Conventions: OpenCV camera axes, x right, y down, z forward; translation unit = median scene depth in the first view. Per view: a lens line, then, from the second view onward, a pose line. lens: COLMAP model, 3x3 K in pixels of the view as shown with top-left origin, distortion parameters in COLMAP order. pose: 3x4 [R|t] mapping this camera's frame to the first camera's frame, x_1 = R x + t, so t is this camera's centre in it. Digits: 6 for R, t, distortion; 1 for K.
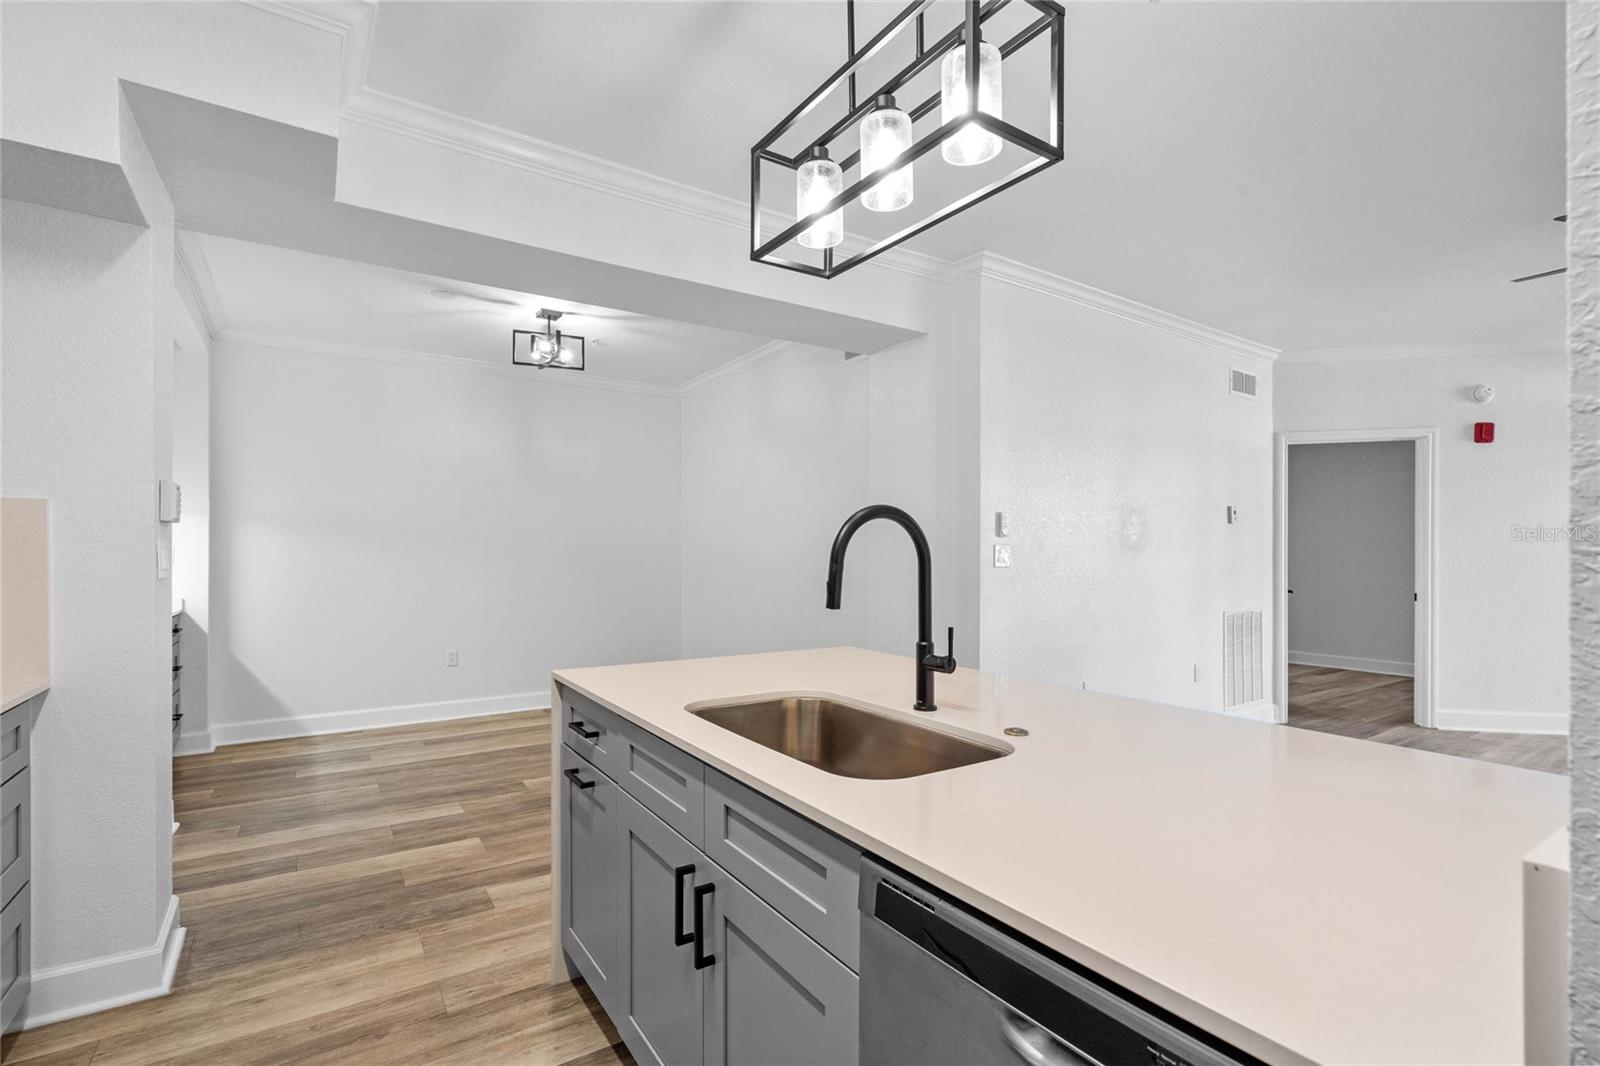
lens RADIAL K [[730.6, 0, 813.3], [0, 730.6, 566.4], [0, 0, 1]] dist [-0.005783, 0.003267]
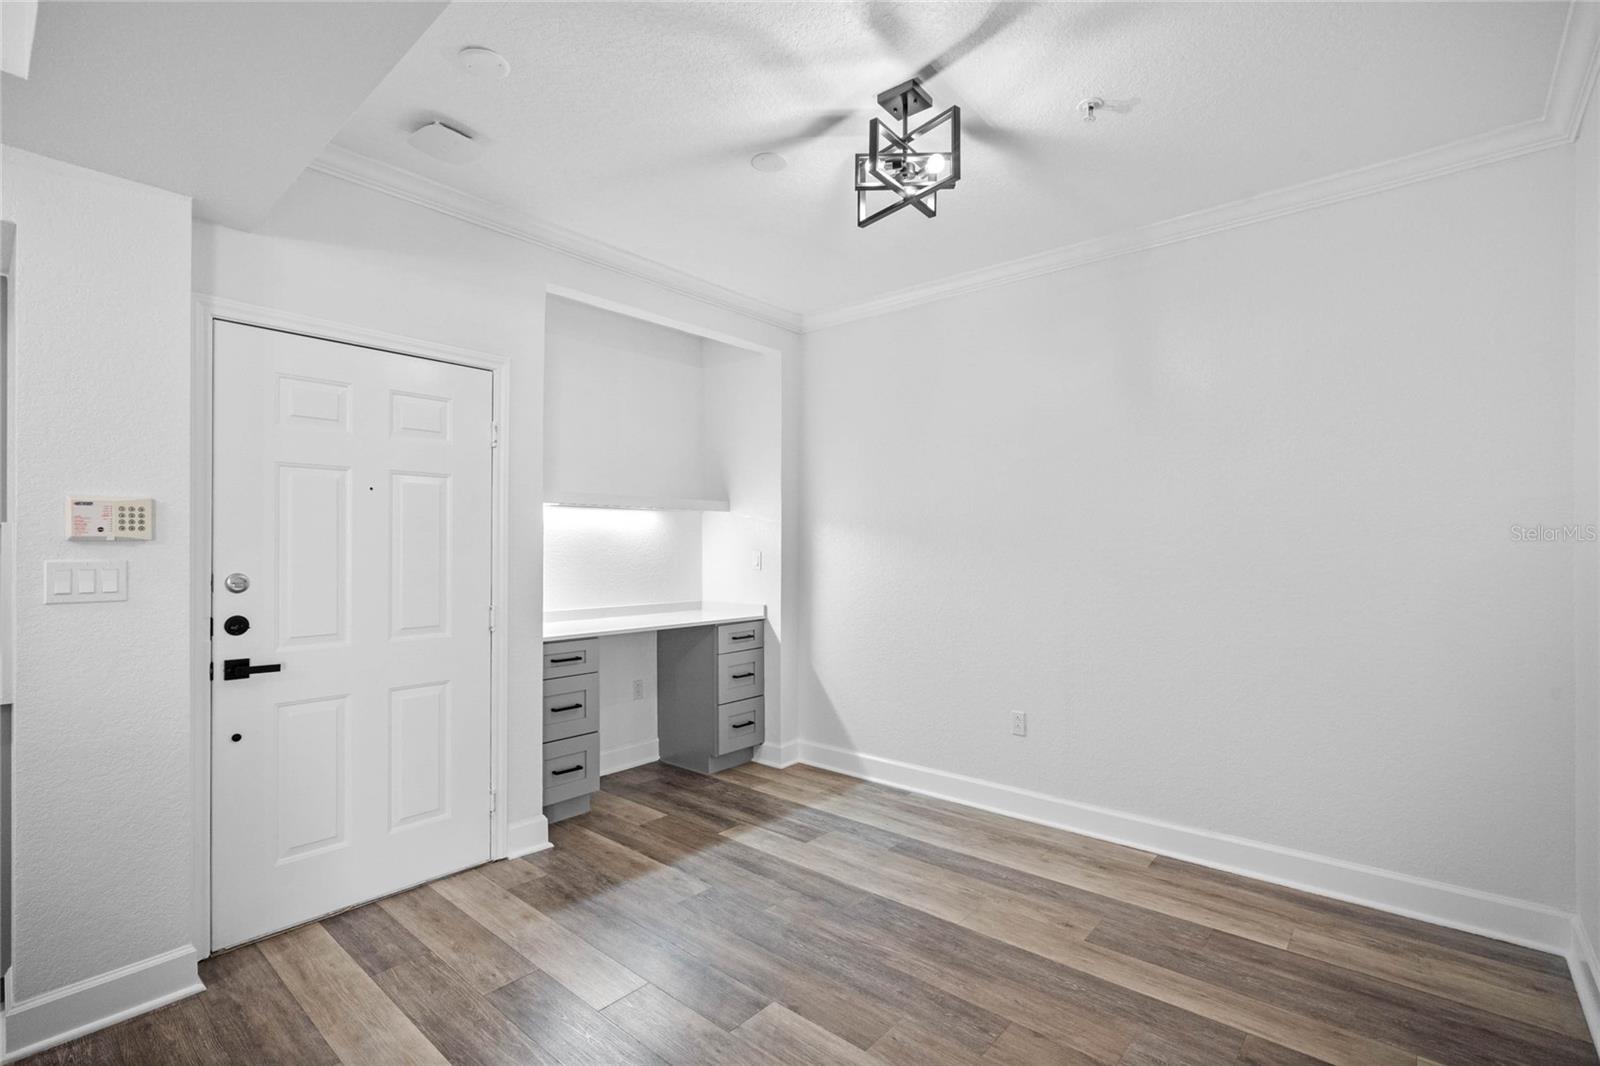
lens RADIAL K [[730.6, 0, 801.7], [0, 730.6, 541.3], [0, 0, 1]] dist [-0.005783, 0.003267]
pose [[0.250921, -0.010218, -0.967954, 0.111518], [-0.016824, 0.999747, -0.014915, -0.029101], [0.967861, 0.020027, 0.250685, 0.829416]]
